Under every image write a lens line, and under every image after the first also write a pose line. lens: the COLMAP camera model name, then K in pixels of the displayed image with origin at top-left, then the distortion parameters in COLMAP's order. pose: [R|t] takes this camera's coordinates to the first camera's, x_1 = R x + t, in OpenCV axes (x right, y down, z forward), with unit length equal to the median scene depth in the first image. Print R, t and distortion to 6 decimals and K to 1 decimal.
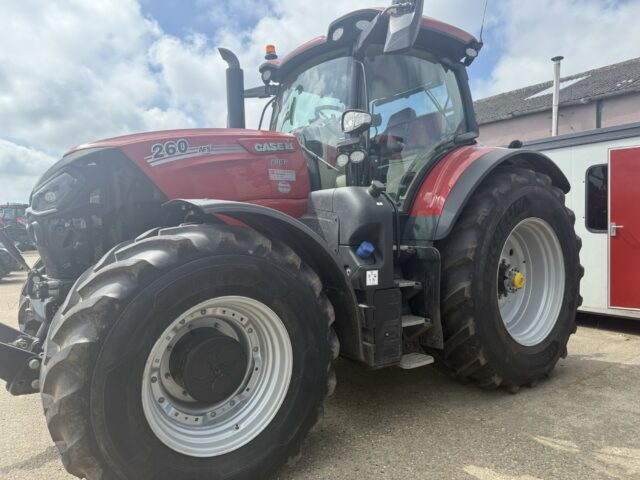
lens RADIAL K [[455.4, 0, 321.5], [0, 455.4, 240.4], [0, 0, 1]] dist [-0.036663, -0.002468]
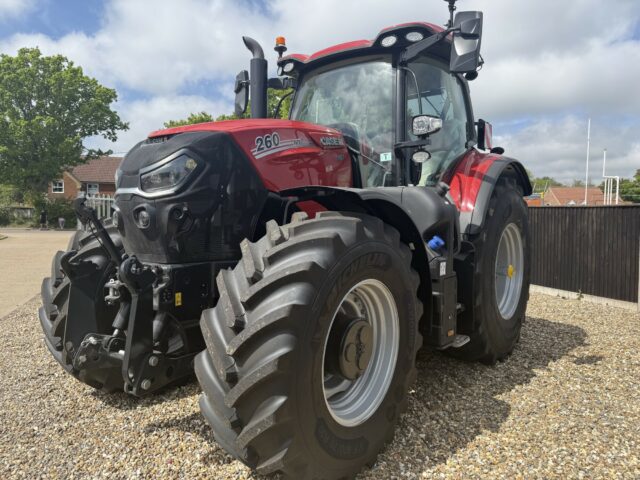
lens RADIAL K [[455.4, 0, 322.3], [0, 455.4, 237.3], [0, 0, 1]] dist [-0.036663, -0.002468]
pose [[0.987161, 0.027832, 0.157283, -0.359579], [-0.030892, 0.999377, 0.017046, -0.004565], [-0.156710, -0.021686, 0.987406, -0.059824]]
